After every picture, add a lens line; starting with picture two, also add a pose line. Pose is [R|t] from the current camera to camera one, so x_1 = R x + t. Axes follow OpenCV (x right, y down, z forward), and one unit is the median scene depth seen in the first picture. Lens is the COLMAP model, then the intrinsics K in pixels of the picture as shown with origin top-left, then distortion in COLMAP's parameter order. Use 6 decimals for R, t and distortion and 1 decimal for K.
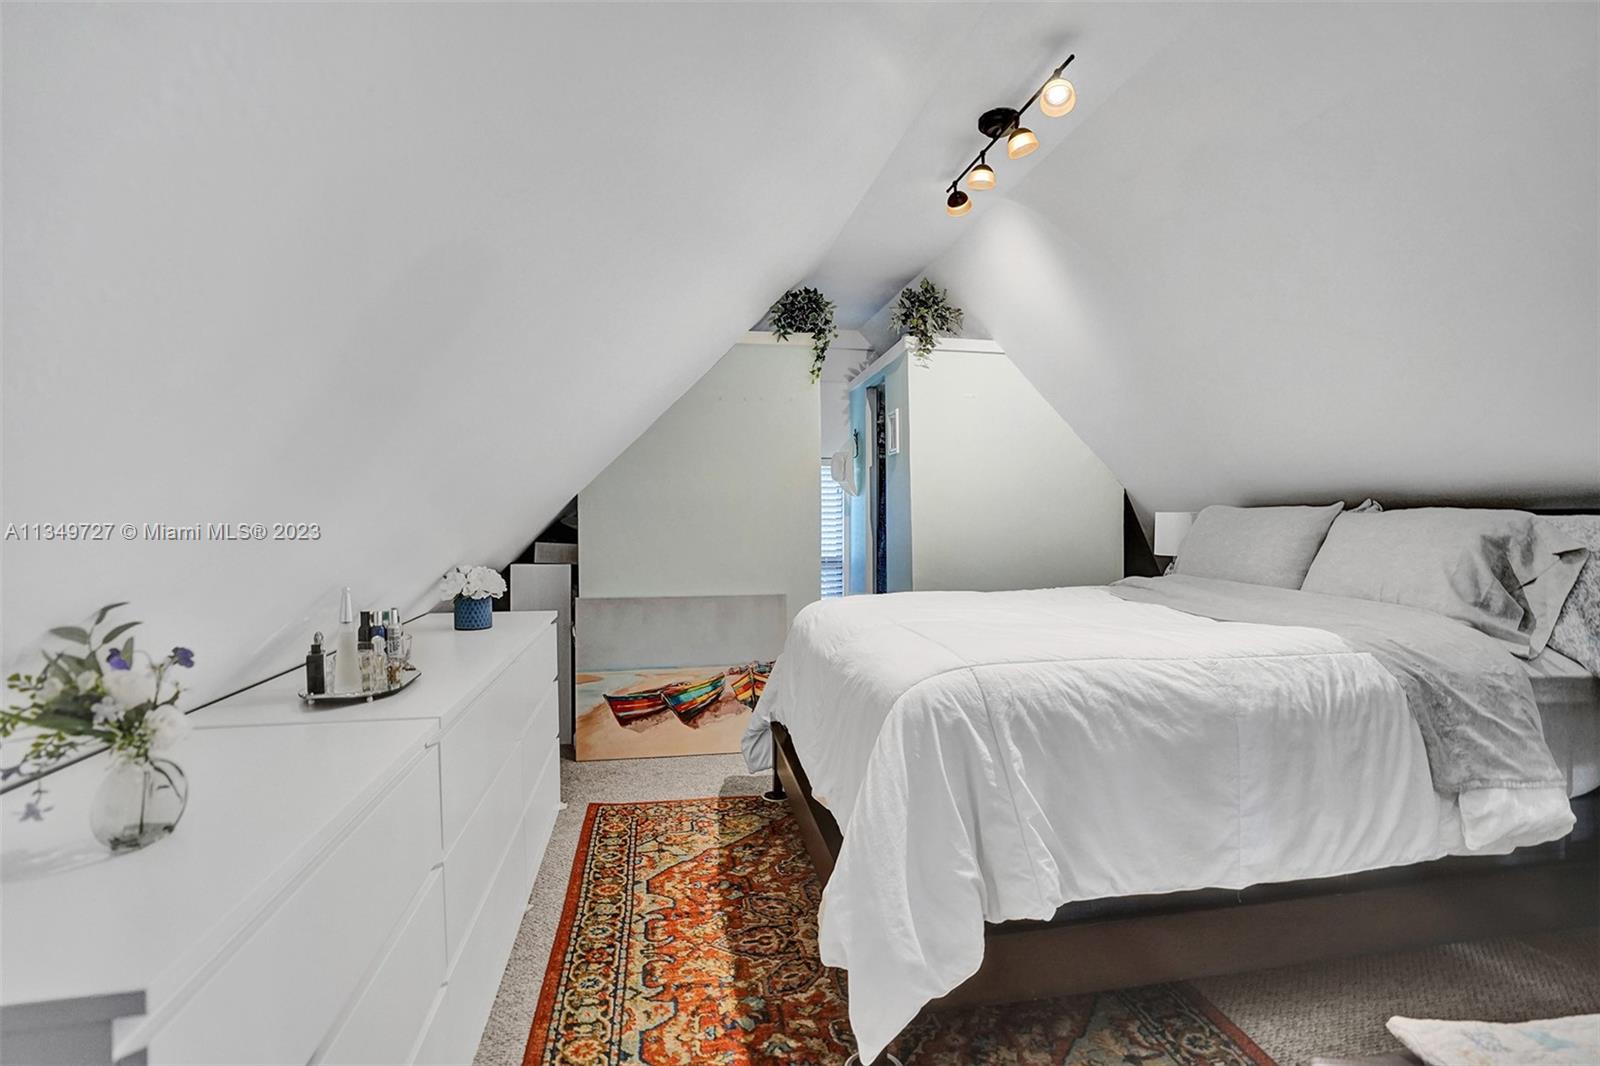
lens RADIAL K [[740.4, 0, 797.9], [0, 740.4, 519.8], [0, 0, 1]] dist [-0.046860, 0.010300]
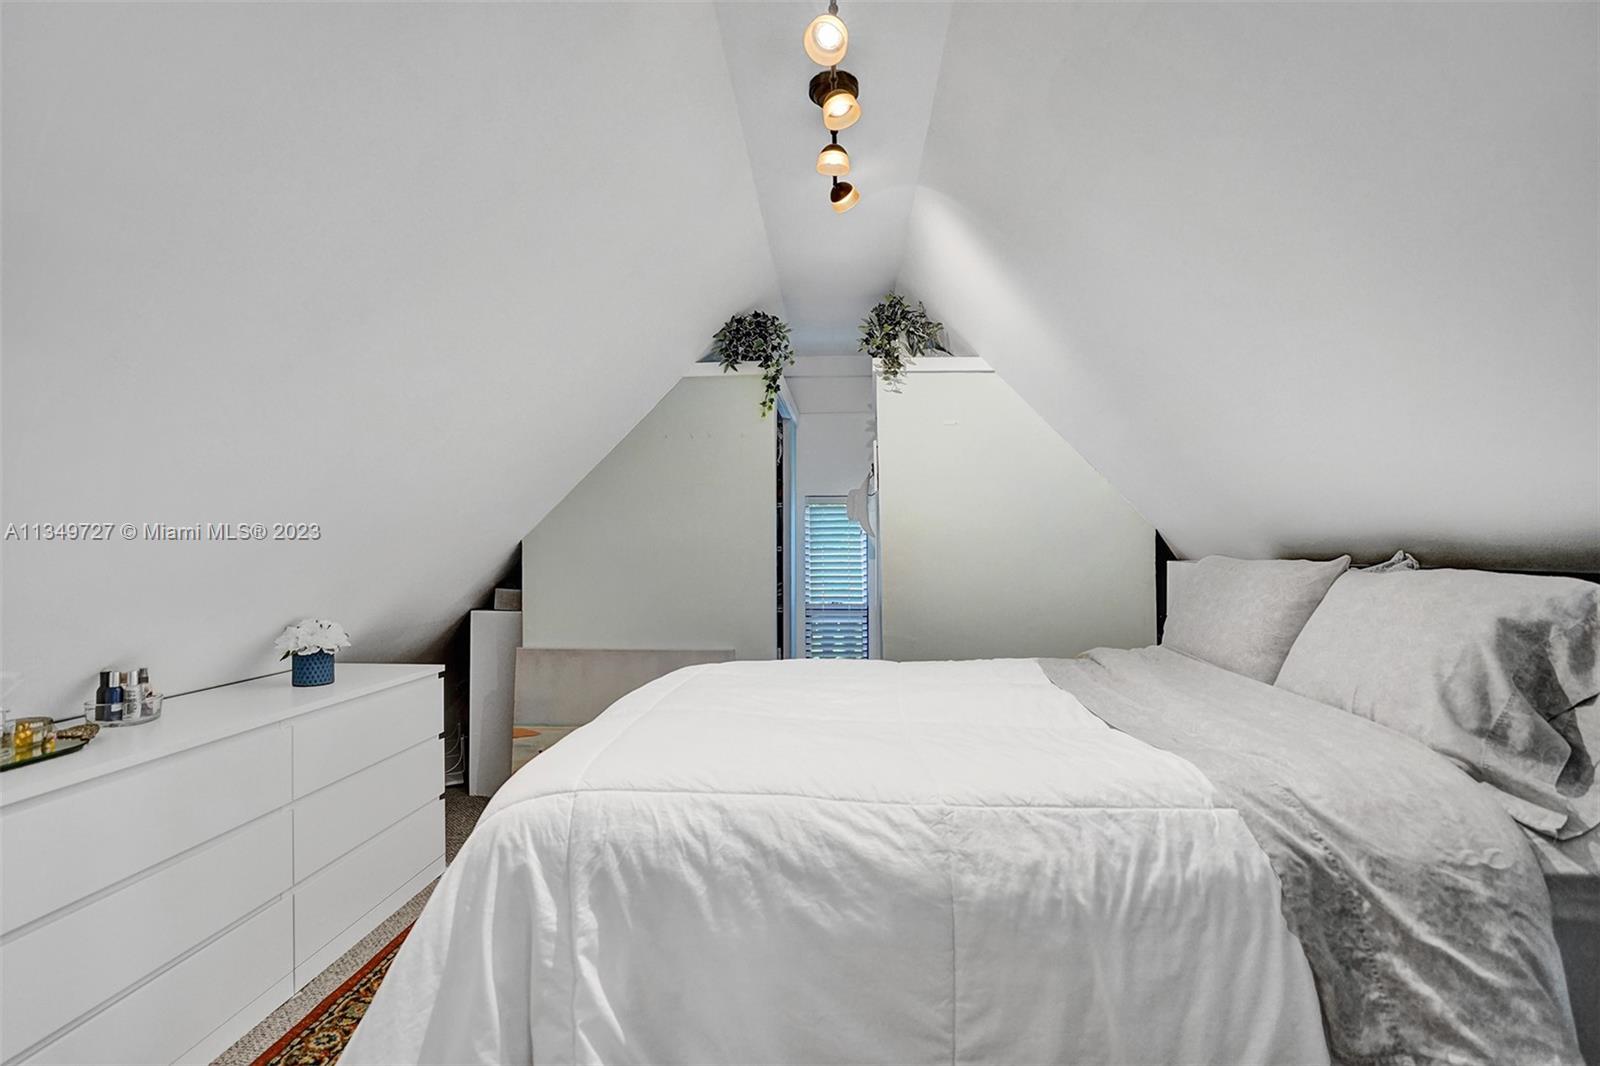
lens RADIAL K [[740.4, 0, 788.2], [0, 740.4, 527.1], [0, 0, 1]] dist [-0.046860, 0.010300]
pose [[0.973651, -0.006557, -0.227951, 0.580418], [-0.001643, 0.999359, -0.035765, -0.038966], [0.228039, 0.035197, 0.973016, 0.303992]]
